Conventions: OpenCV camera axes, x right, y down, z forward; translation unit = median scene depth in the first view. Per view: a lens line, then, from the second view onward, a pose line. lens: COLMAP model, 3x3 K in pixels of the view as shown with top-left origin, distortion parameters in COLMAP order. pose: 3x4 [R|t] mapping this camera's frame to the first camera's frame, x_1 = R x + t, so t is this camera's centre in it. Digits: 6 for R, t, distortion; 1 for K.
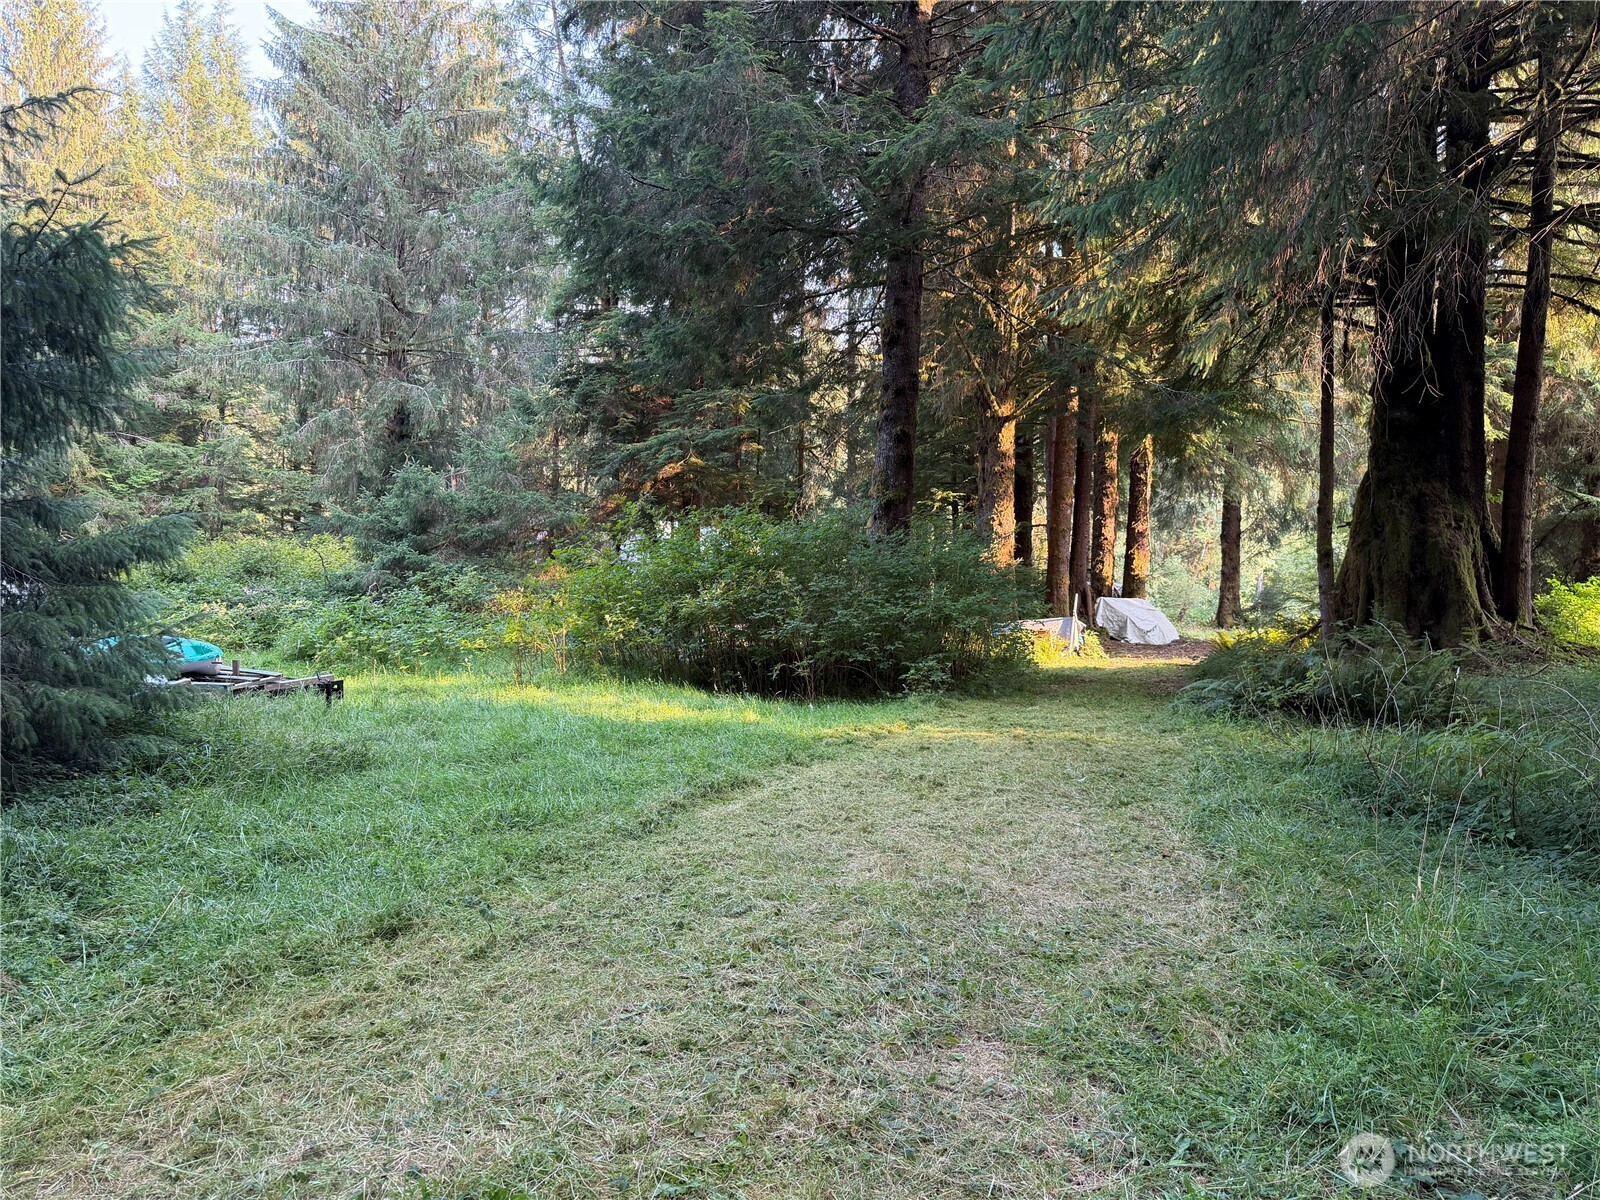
lens RADIAL K [[1120.1, 0, 800.0], [0, 1120.1, 600.0], [0, 0, 1]] dist [-0.006600, -0.005053]
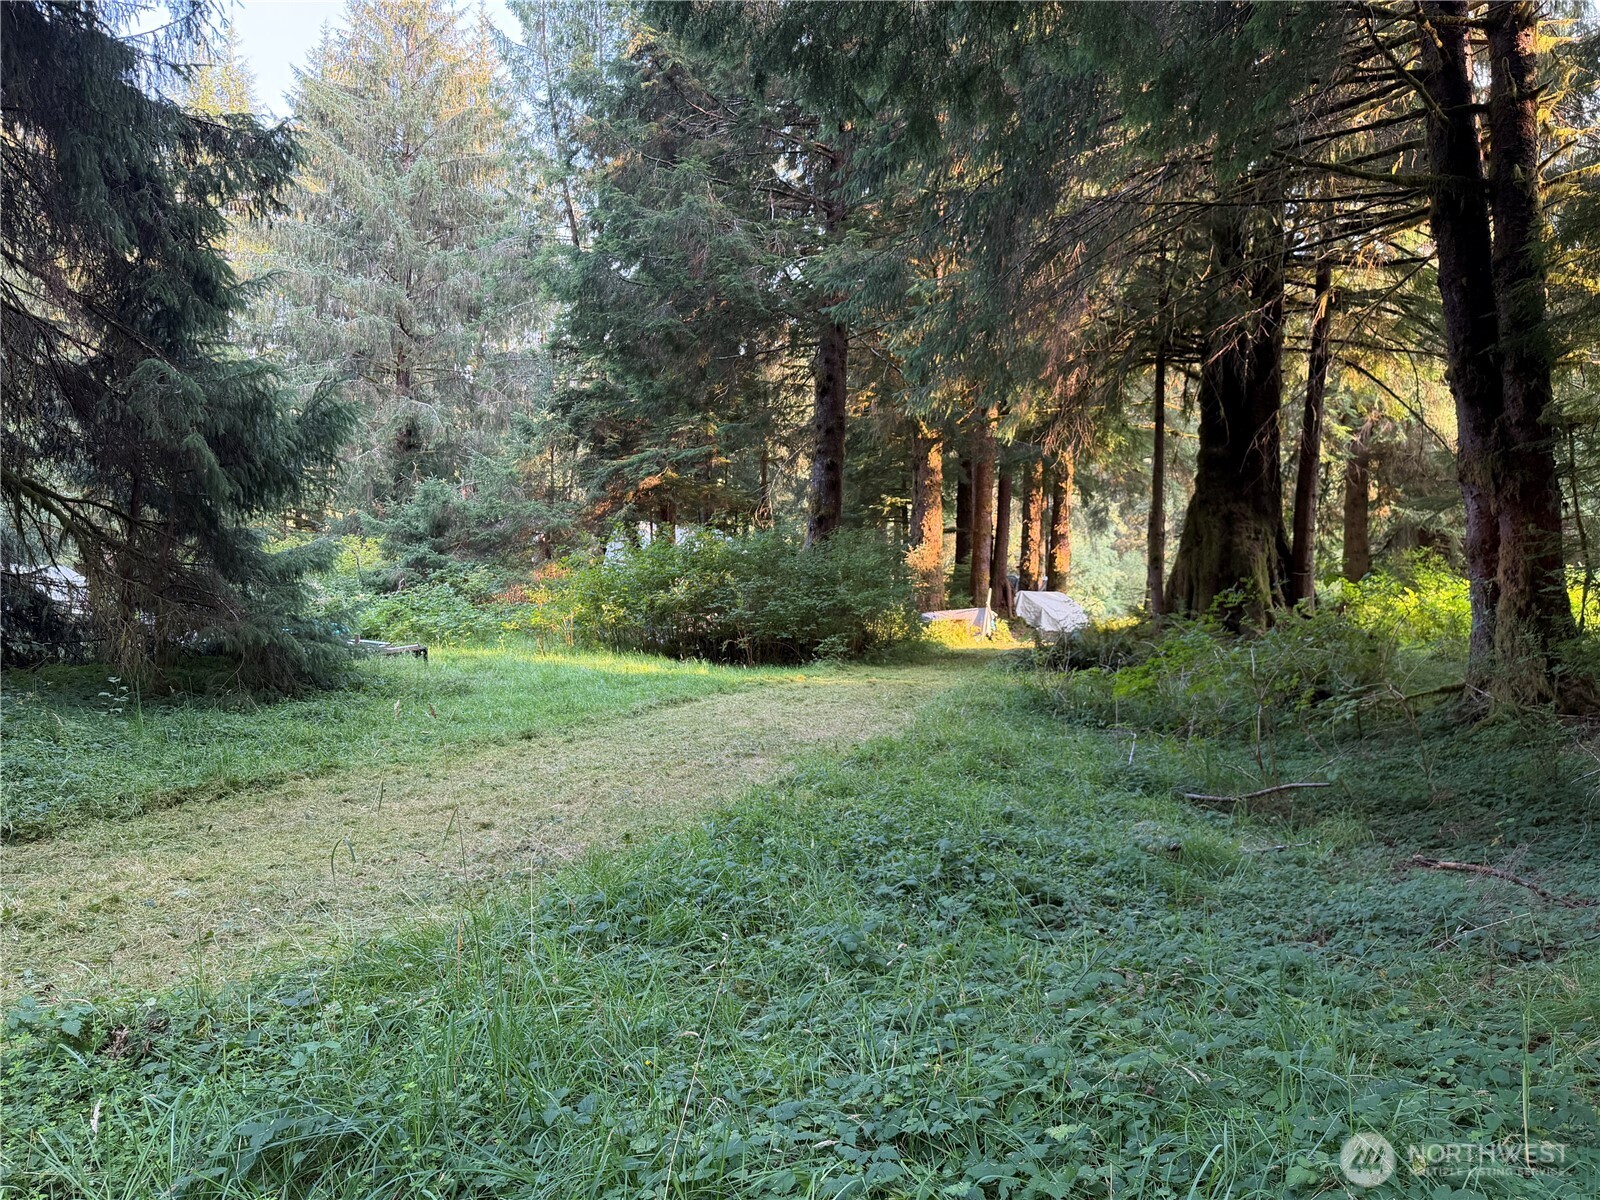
lens RADIAL K [[1120.1, 0, 800.0], [0, 1120.1, 600.0], [0, 0, 1]] dist [-0.006600, -0.005053]
pose [[0.999847, 0.000861, 0.017466, 0.022429], [-0.000984, 0.999975, 0.007040, -0.001328], [-0.017459, -0.007056, 0.999823, -0.186307]]
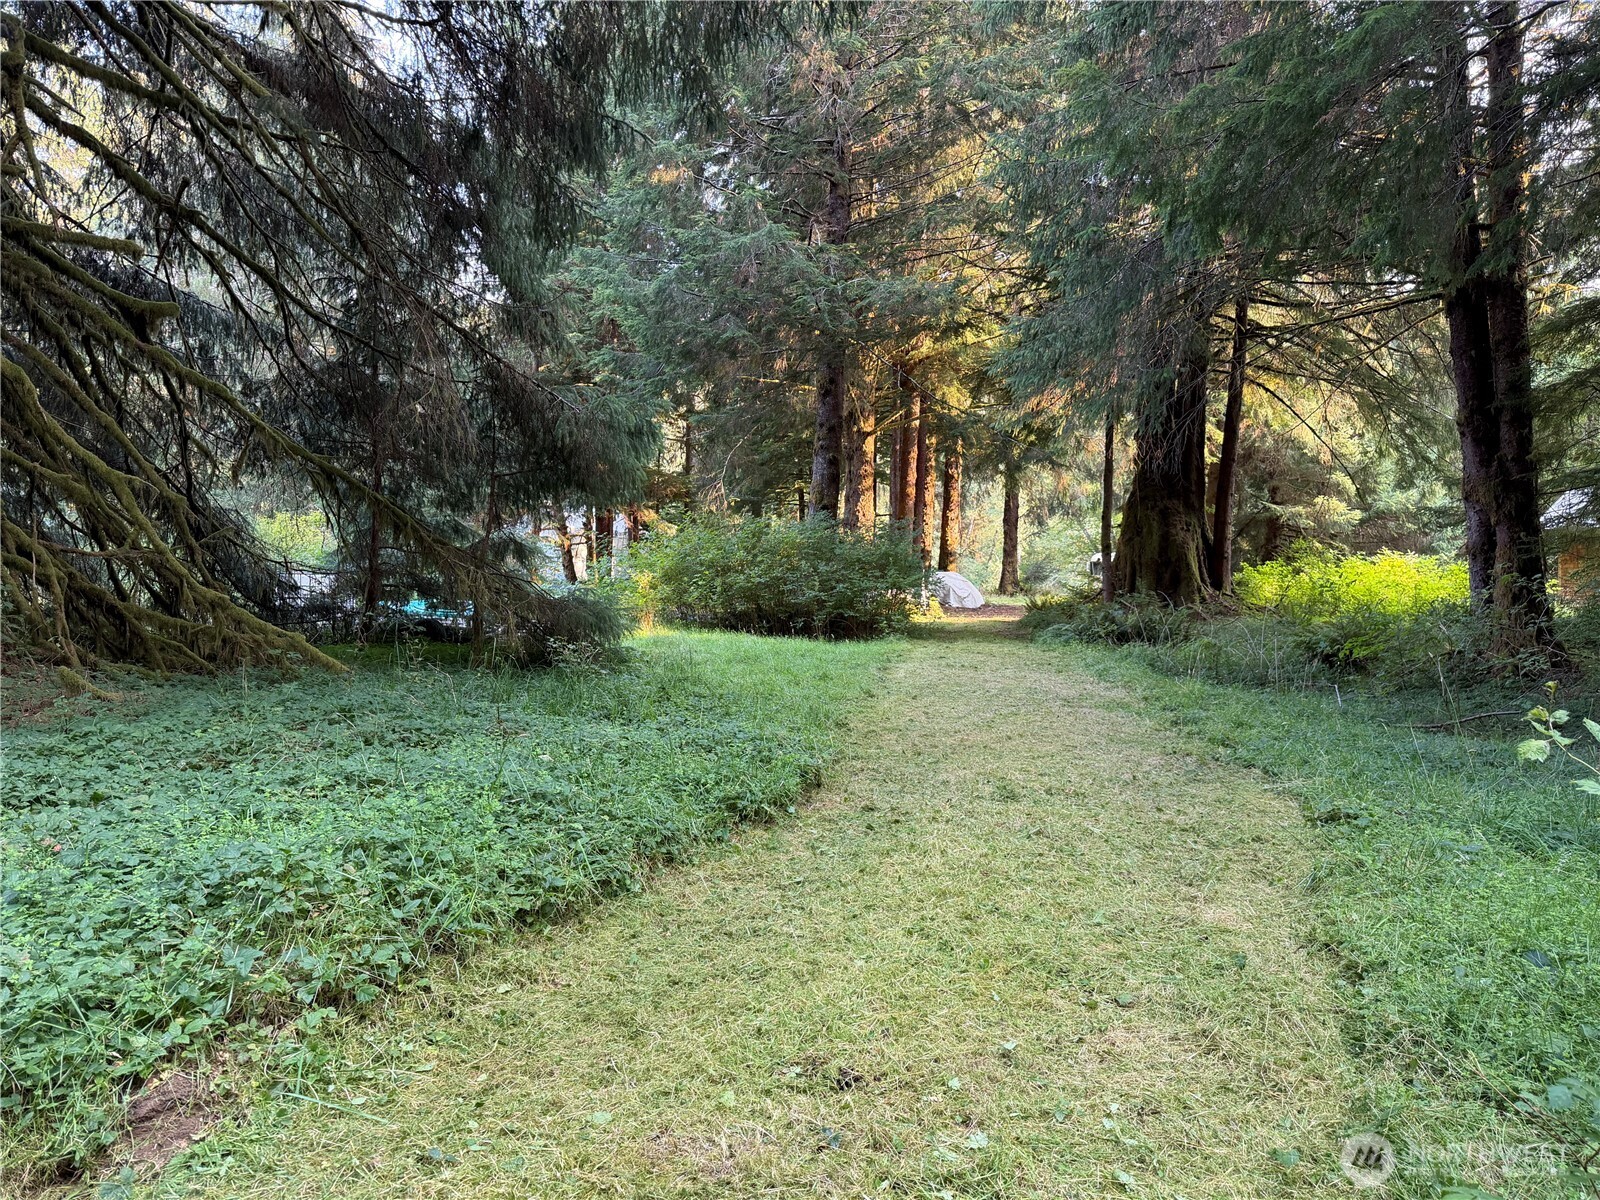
lens RADIAL K [[1115.8, 0, 800.0], [0, 1115.8, 600.0], [0, 0, 1]] dist [0.005149, 0.001108]
pose [[0.978742, -0.000310, 0.205095, -0.162786], [-0.005666, 0.999576, 0.028545, -0.005839], [-0.205017, -0.029100, 0.978326, -0.259715]]
